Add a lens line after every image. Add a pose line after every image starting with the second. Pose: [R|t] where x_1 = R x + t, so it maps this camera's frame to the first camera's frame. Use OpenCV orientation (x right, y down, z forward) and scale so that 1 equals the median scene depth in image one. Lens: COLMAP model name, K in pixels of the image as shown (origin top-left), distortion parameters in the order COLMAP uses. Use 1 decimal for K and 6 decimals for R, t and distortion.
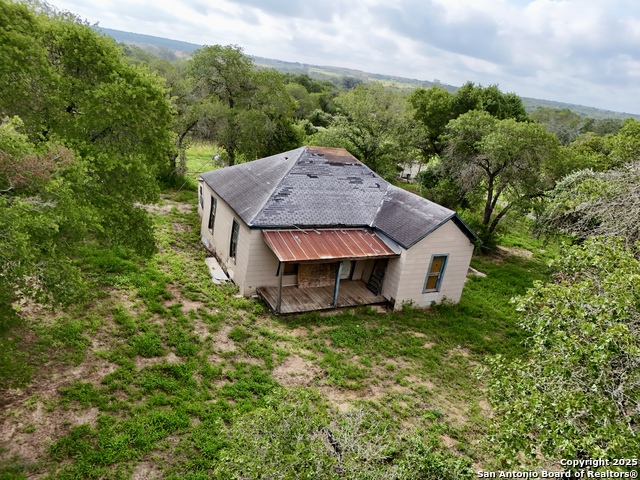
lens RADIAL K [[447.4, 0, 320.0], [0, 447.4, 240.0], [0, 0, 1]] dist [0.002590, 0.000419]
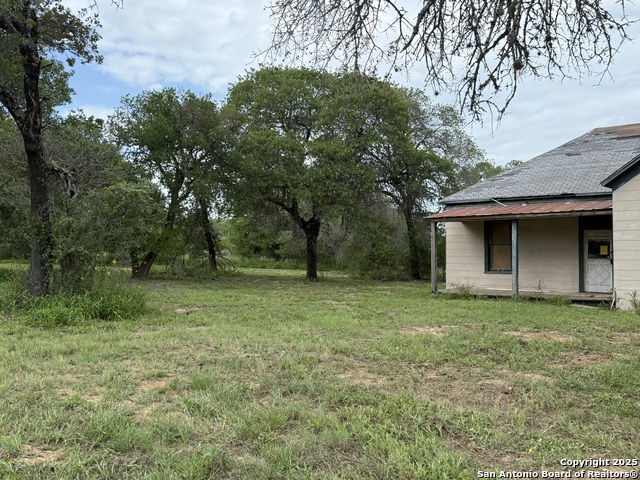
lens RADIAL K [[597.0, 0, 320.0], [0, 597.0, 240.0], [0, 0, 1]] dist [0.139939, -0.285302]
pose [[0.409831, -0.160962, -0.897848, 0.698886], [-0.240060, 0.930576, -0.276406, 0.369013], [0.880006, 0.328817, 0.342738, 0.390539]]
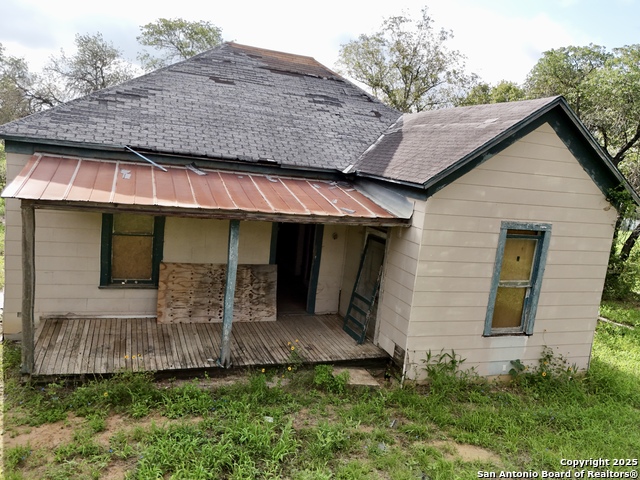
lens RADIAL K [[529.1, 0, 320.0], [0, 529.1, 240.0], [0, 0, 1]] dist [0.006235, 0.004753]
pose [[0.994064, -0.022391, -0.106465, 0.146366], [0.002654, 0.983291, -0.182021, 0.122429], [0.108761, 0.180658, 0.977514, 0.557807]]
